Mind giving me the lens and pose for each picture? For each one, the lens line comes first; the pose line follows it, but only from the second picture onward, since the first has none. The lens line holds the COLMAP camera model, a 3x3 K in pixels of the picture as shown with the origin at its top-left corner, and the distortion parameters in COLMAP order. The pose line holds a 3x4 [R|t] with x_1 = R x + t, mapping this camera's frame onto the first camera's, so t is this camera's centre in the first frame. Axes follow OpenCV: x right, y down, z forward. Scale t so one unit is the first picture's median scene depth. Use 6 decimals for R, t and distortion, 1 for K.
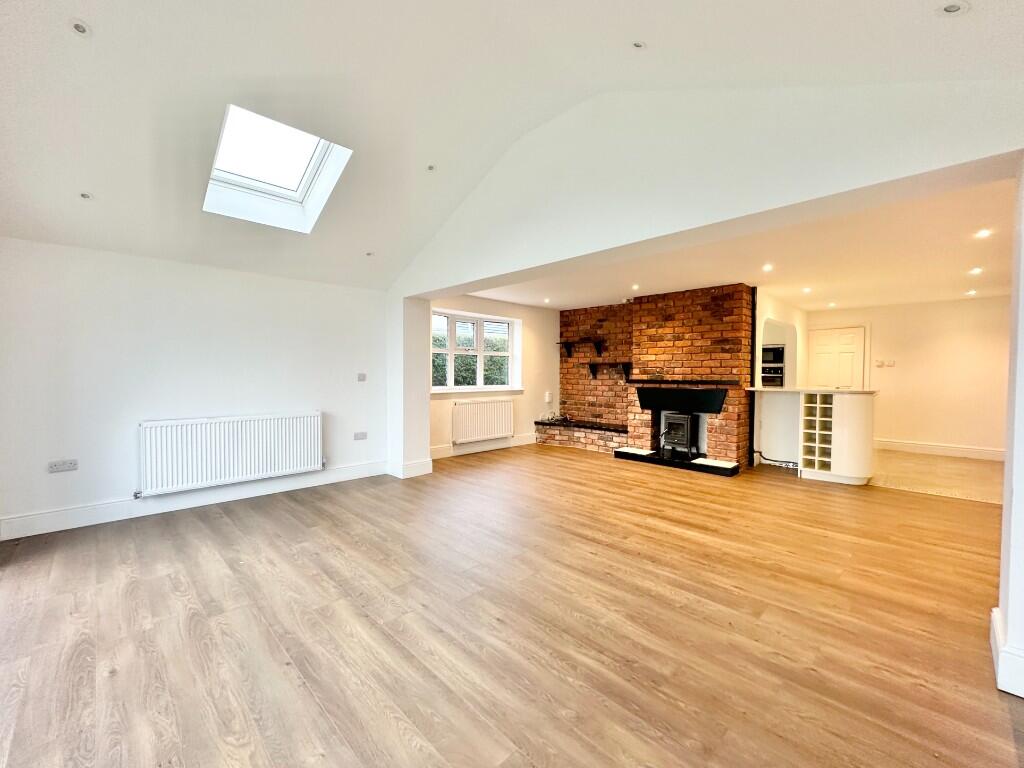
lens RADIAL K [[420.4, 0, 512.0], [0, 420.4, 384.0], [0, 0, 1]] dist [-0.002148, -0.000021]
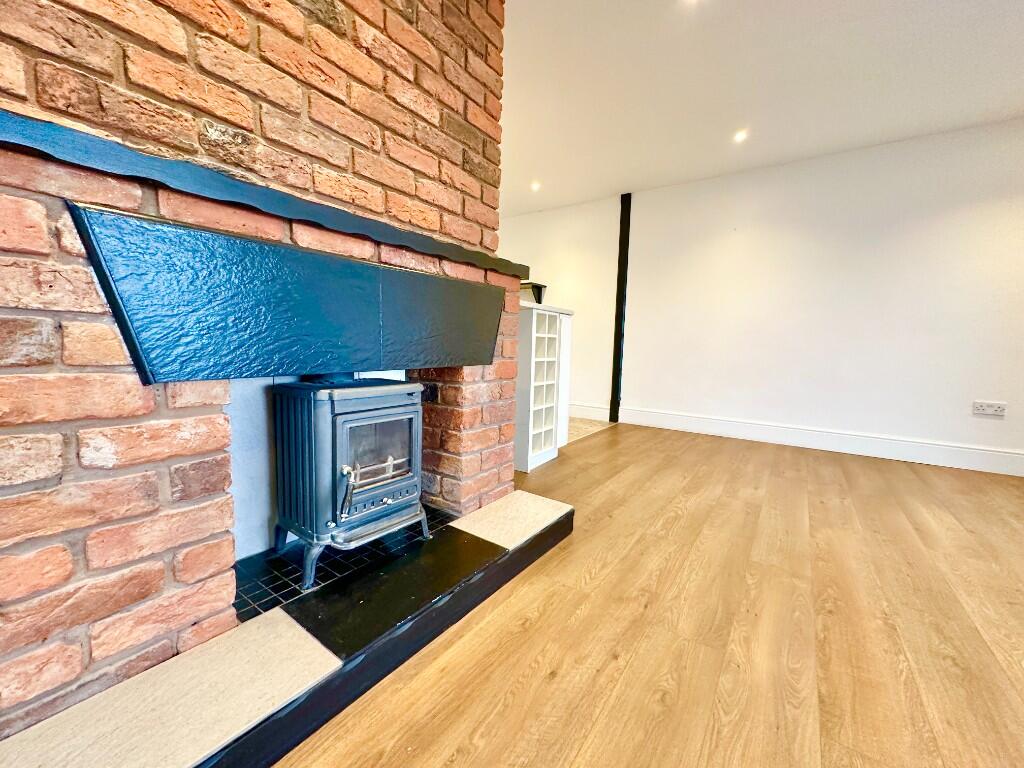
lens RADIAL K [[405.1, 0, 510.5], [0, 405.1, 383.8], [0, 0, 1]] dist [-0.000759, -0.000071]
pose [[-0.173076, -0.103769, 0.979427, 0.184219], [0.000144, 0.994432, 0.105384, 0.052832], [-0.984908, 0.018380, -0.172098, 1.036136]]
